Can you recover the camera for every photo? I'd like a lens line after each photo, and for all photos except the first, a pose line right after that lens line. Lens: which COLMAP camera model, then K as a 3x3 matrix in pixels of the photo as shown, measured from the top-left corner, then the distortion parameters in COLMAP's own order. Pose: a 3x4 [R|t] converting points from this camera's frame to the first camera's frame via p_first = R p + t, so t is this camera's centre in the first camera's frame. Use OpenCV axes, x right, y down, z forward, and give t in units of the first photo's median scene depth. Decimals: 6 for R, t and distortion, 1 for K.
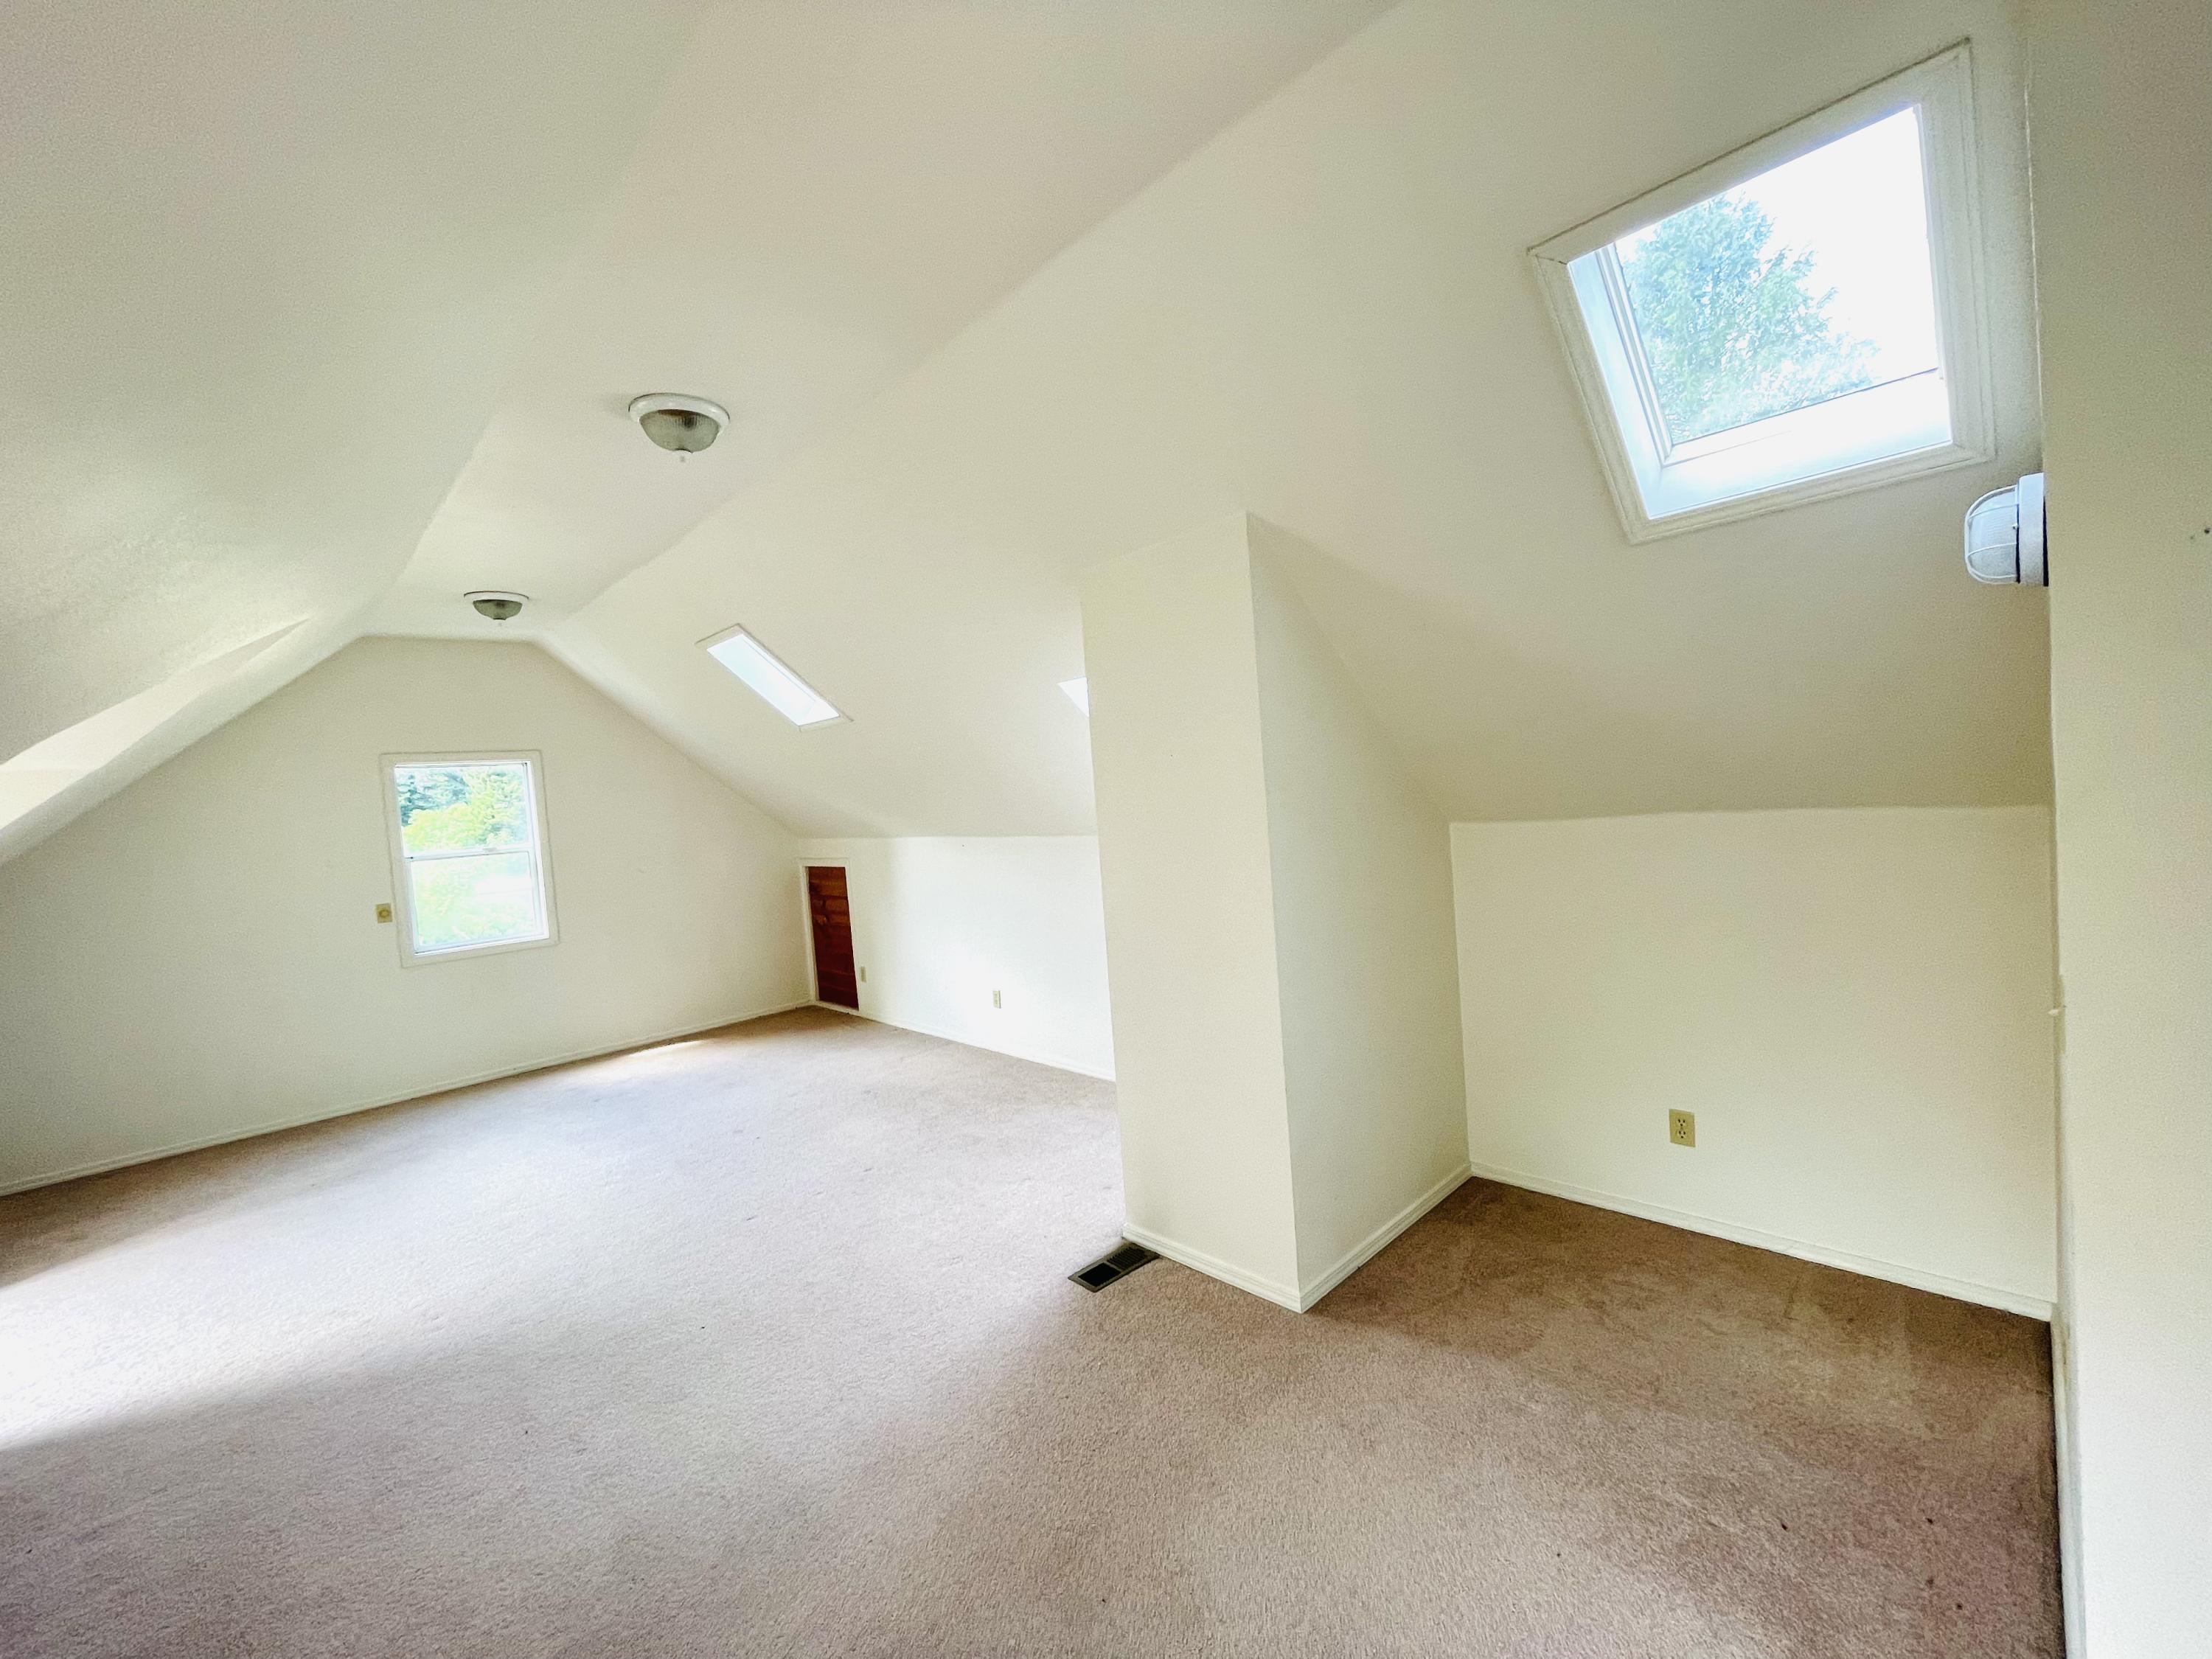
lens RADIAL K [[870.9, 0, 1106.0], [0, 870.9, 829.5], [0, 0, 1]] dist [0.001128, 0.000078]
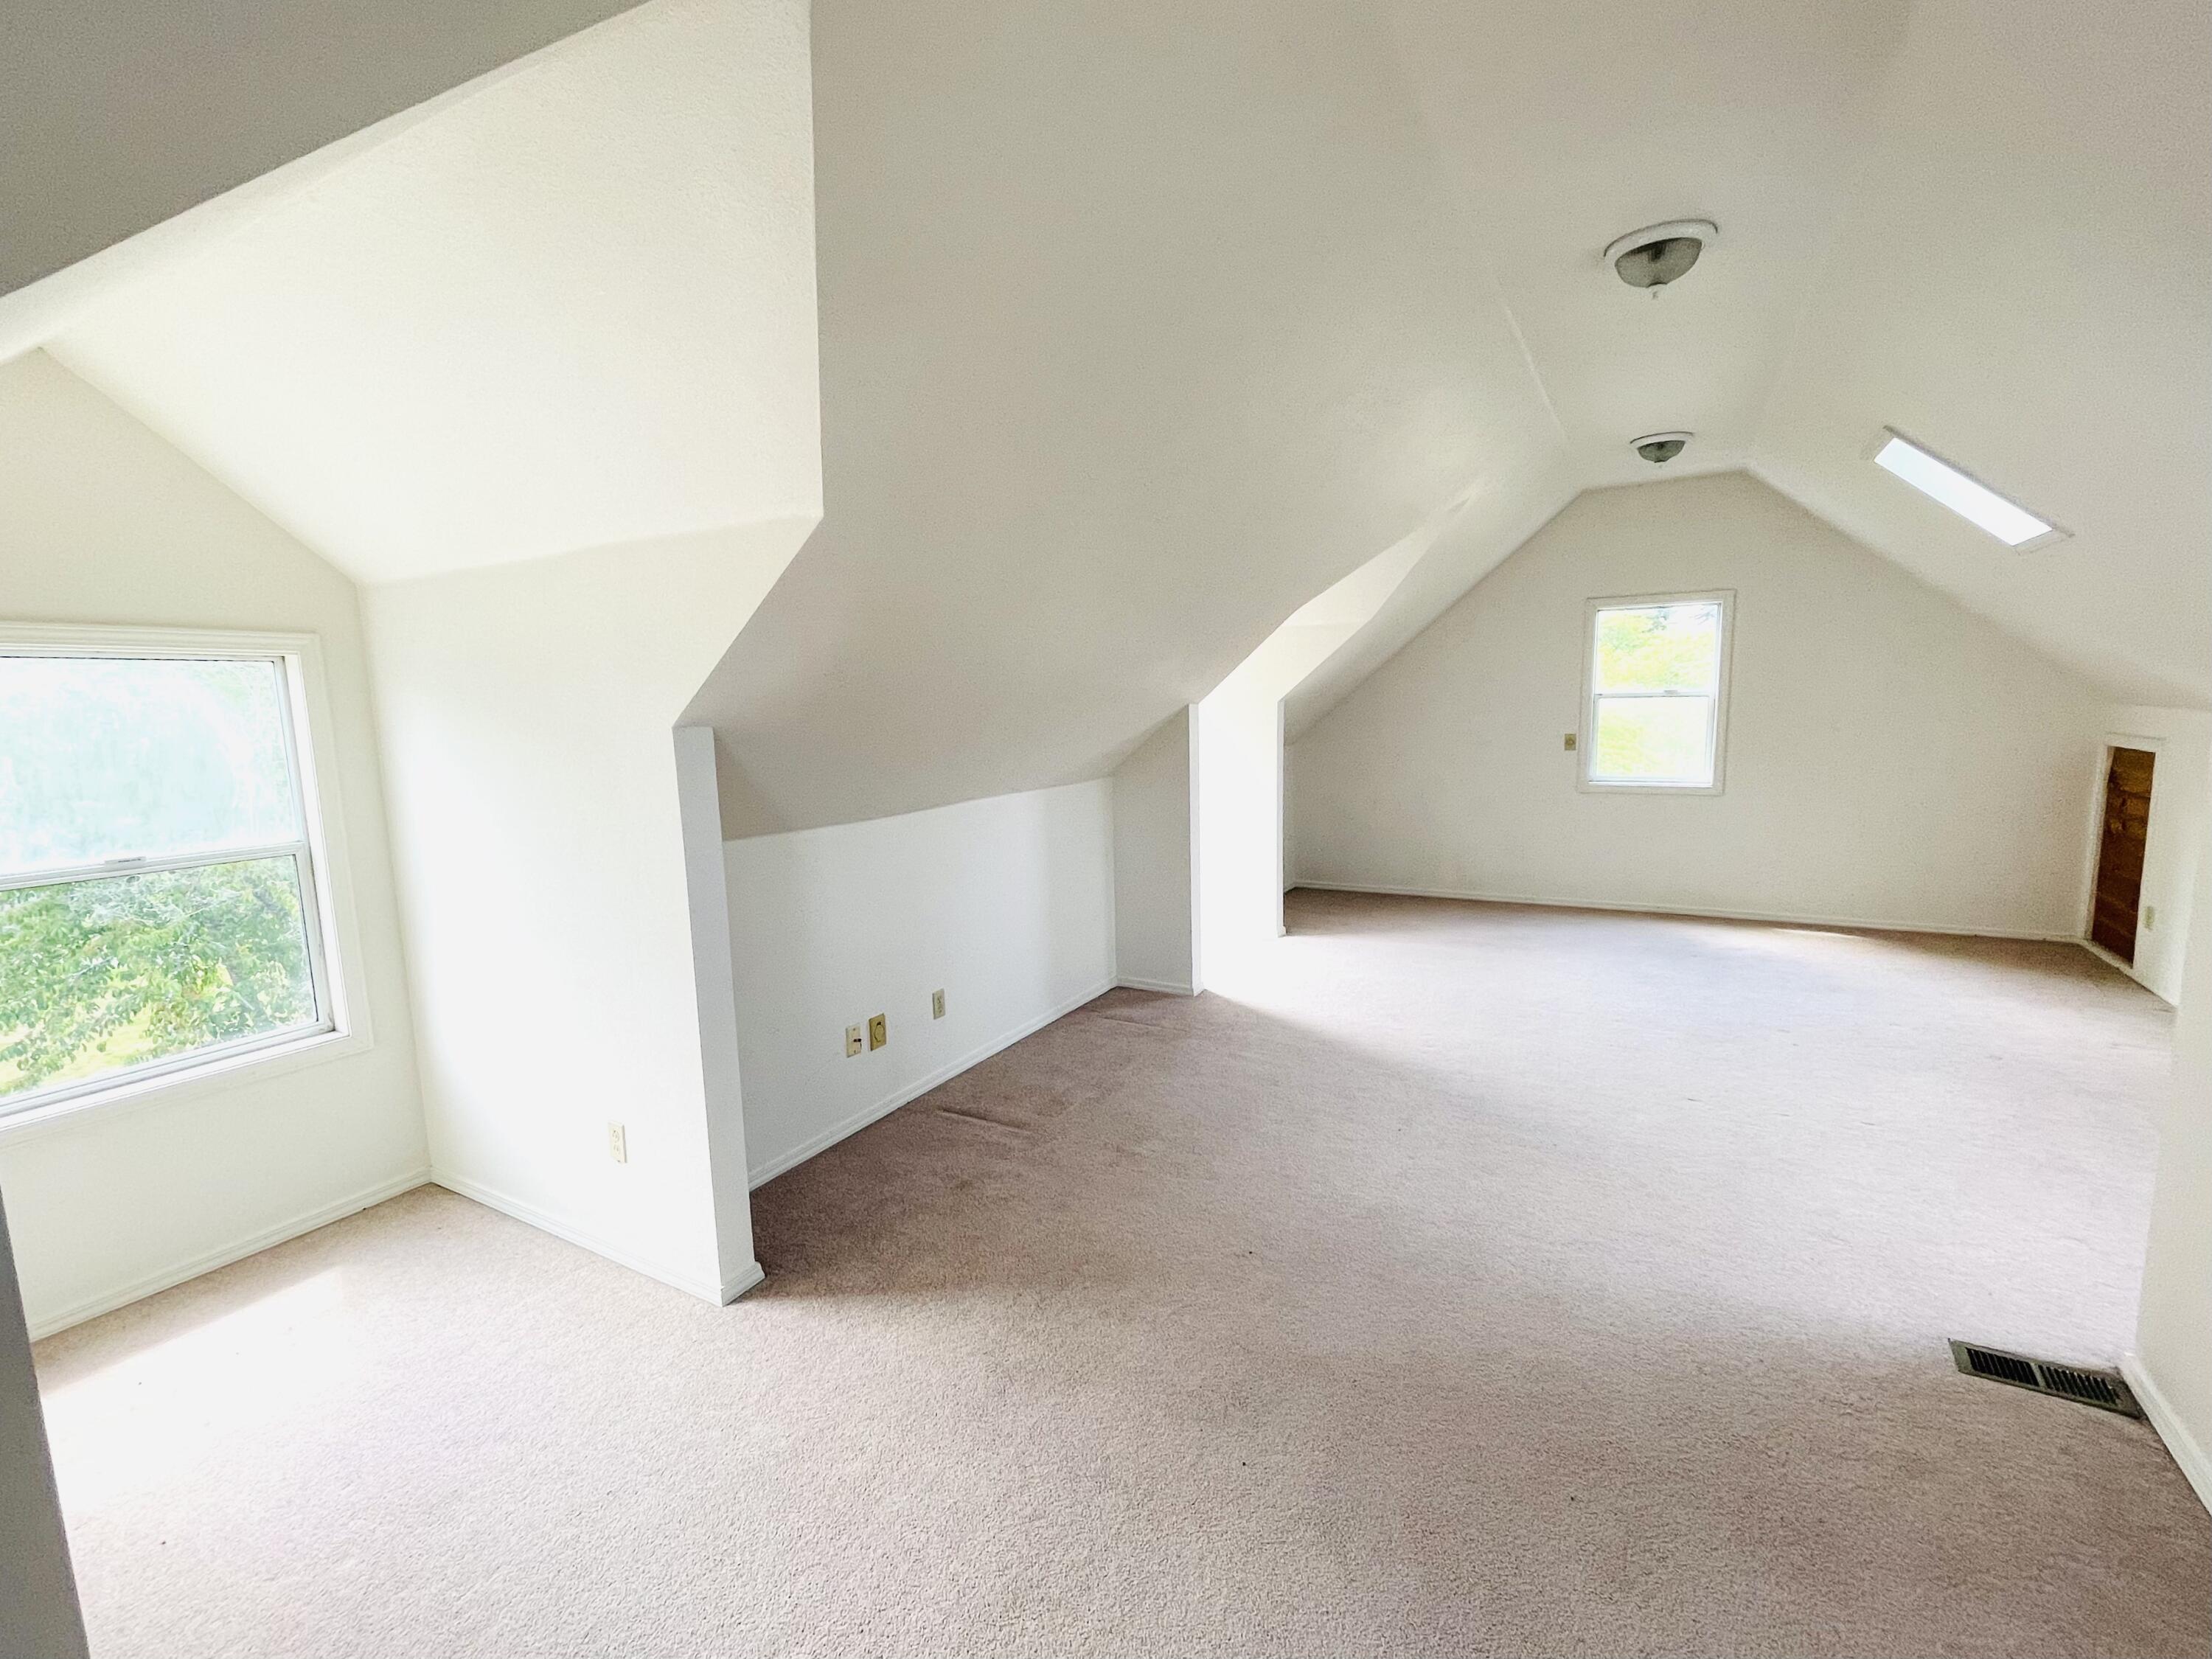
lens RADIAL K [[900.5, 0, 1095.6], [0, 900.5, 830.4], [0, 0, 1]] dist [-0.001095, 0.000016]
pose [[0.330244, 0.203720, -0.921649, 0.099799], [-0.037180, 0.978481, 0.202960, -0.009736], [0.943163, -0.032759, 0.330712, 0.025711]]
